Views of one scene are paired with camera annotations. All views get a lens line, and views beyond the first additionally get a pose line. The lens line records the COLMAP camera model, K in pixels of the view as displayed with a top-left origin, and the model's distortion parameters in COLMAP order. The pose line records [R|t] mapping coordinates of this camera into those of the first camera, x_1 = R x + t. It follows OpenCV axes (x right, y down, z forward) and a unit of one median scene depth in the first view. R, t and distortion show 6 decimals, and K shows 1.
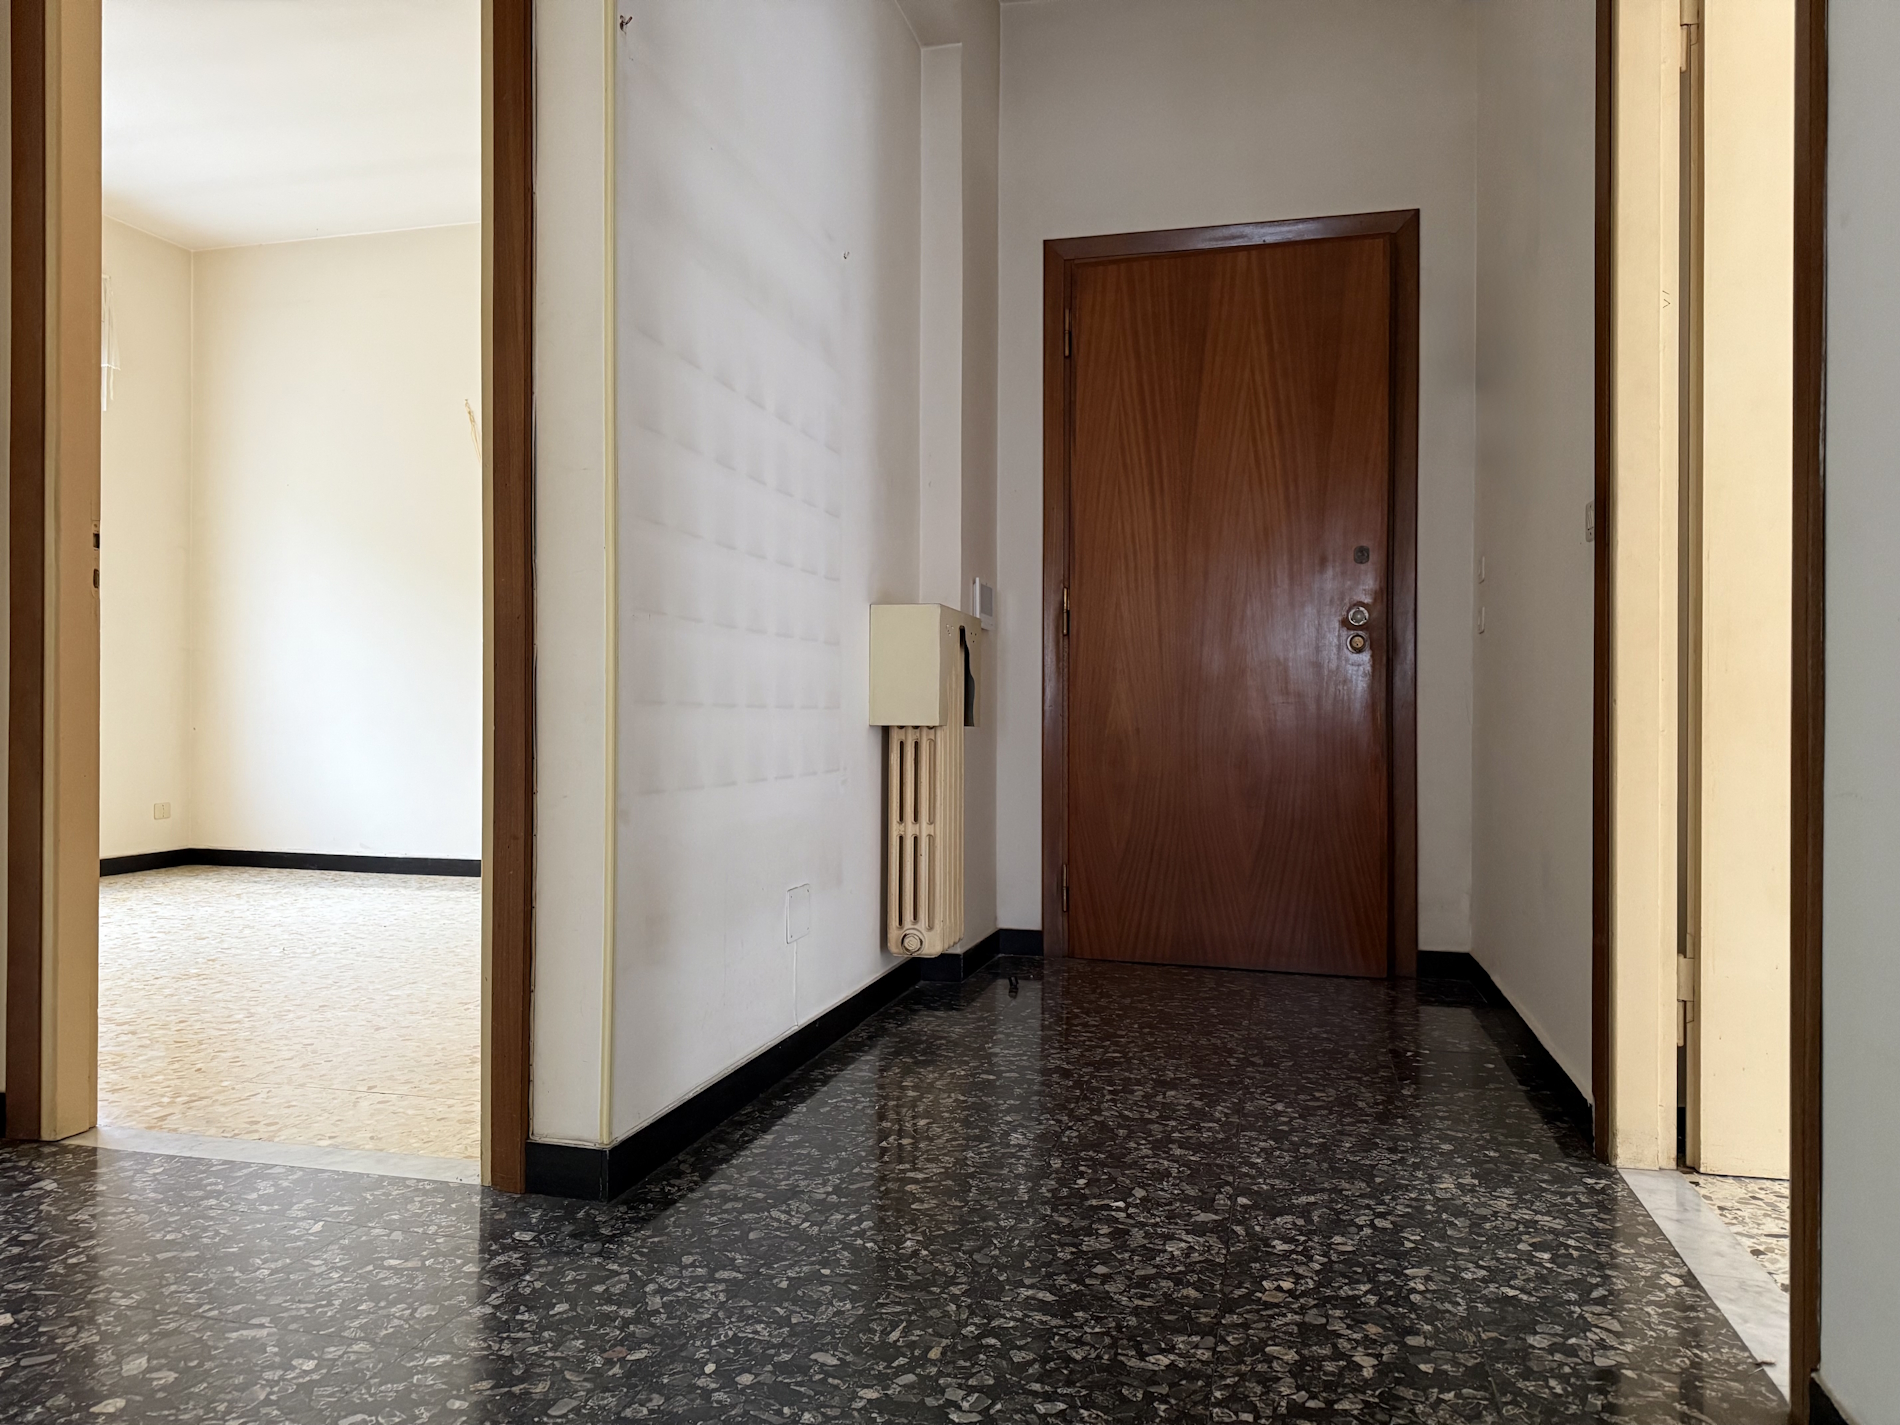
lens RADIAL K [[1342.4, 0, 950.0], [0, 1342.4, 712.5], [0, 0, 1]] dist [0.024659, -0.026122]
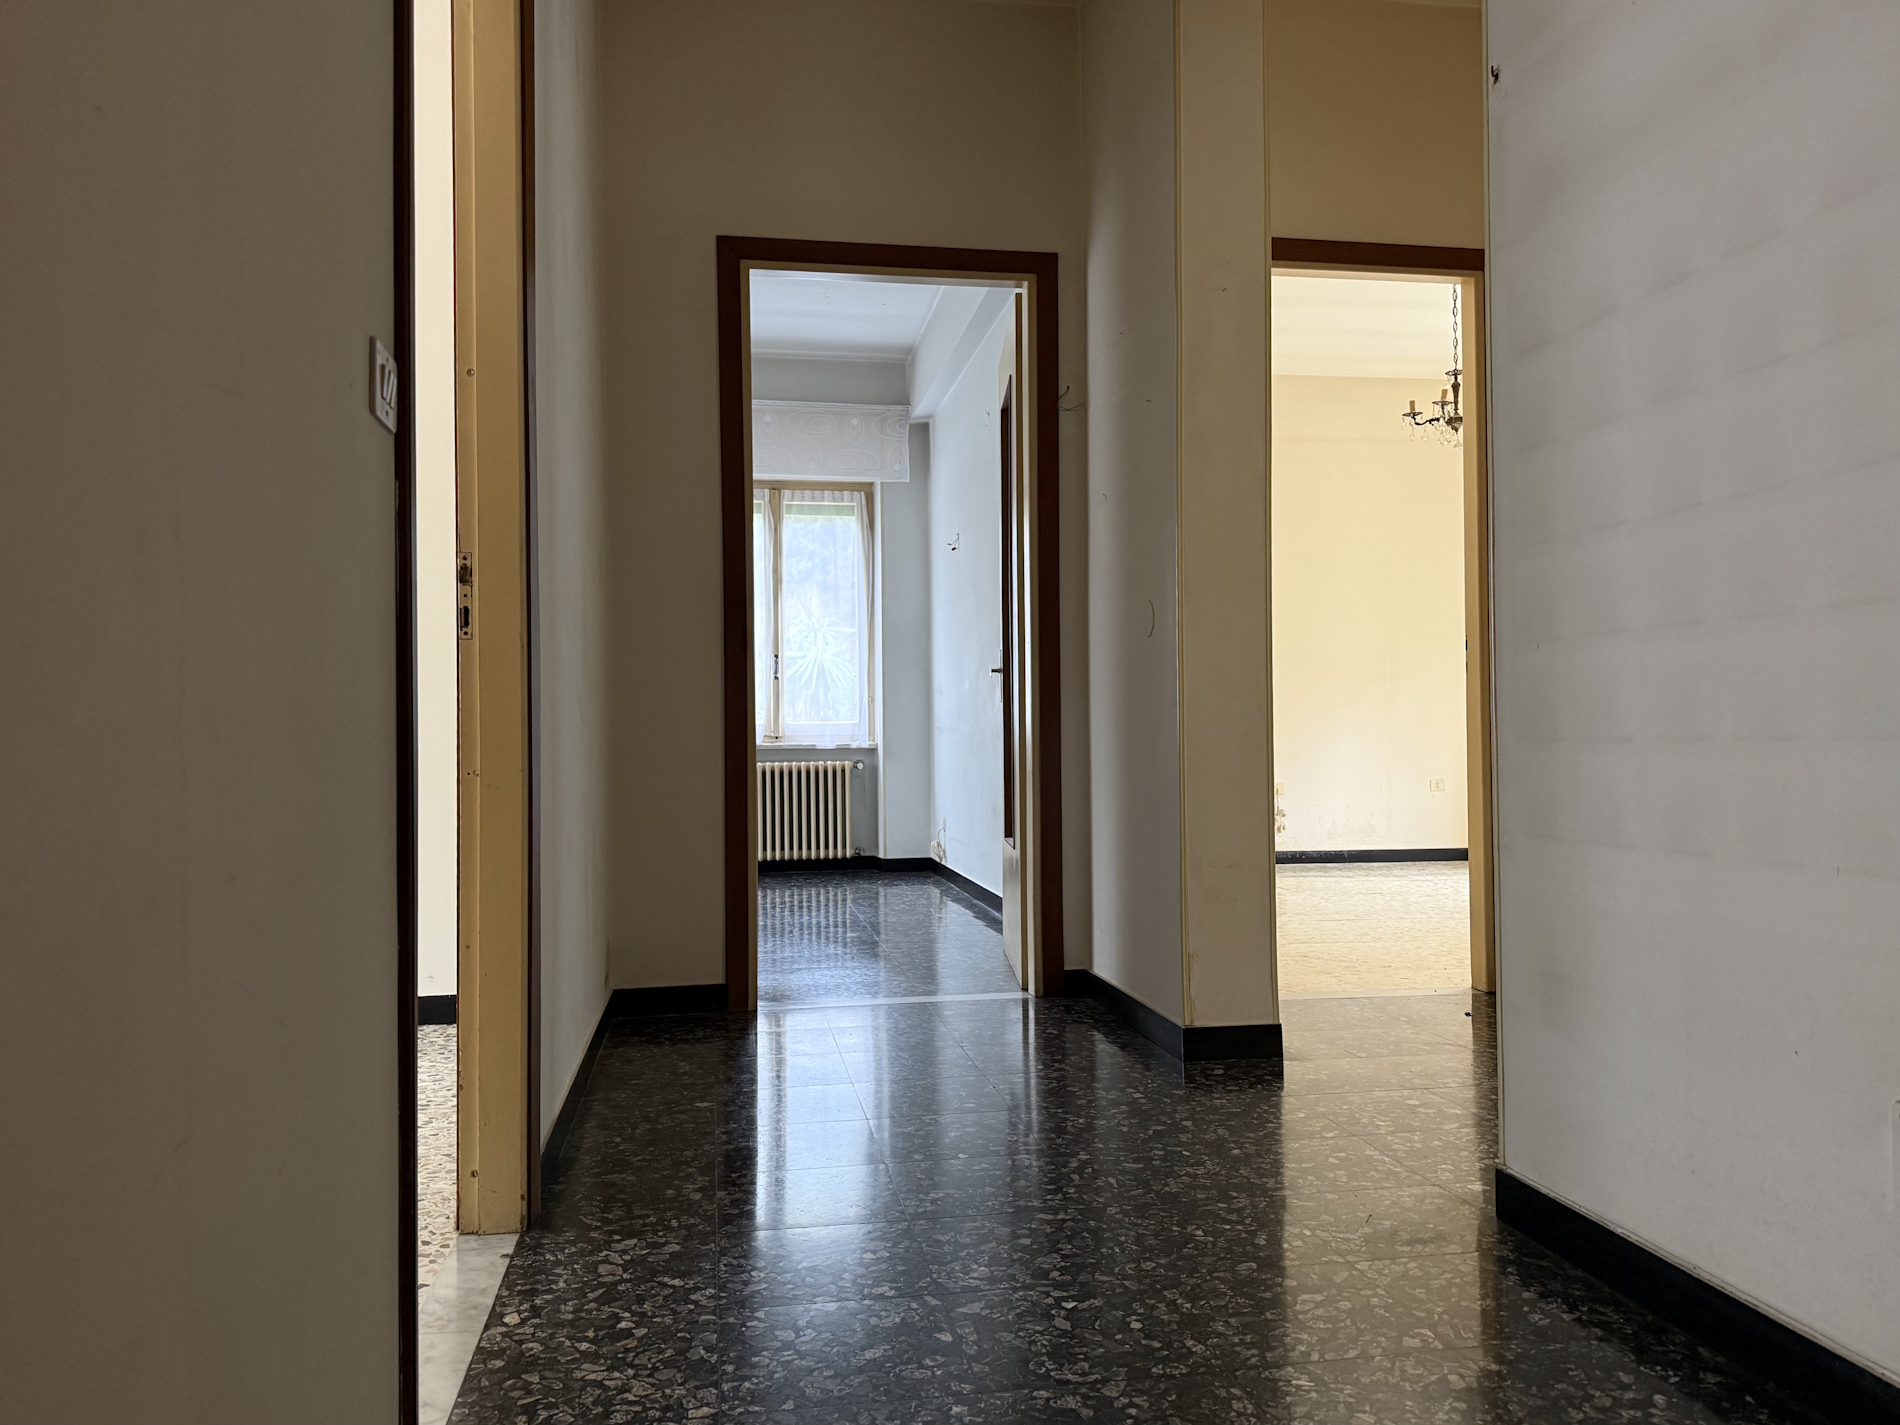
lens RADIAL K [[1342.4, 0, 950.0], [0, 1342.4, 712.5], [0, 0, 1]] dist [0.024659, -0.026122]
pose [[-0.913536, -0.005460, -0.406721, 0.599783], [0.005335, 0.999663, -0.025402, -0.005220], [0.406723, -0.025376, -0.913199, 1.910832]]
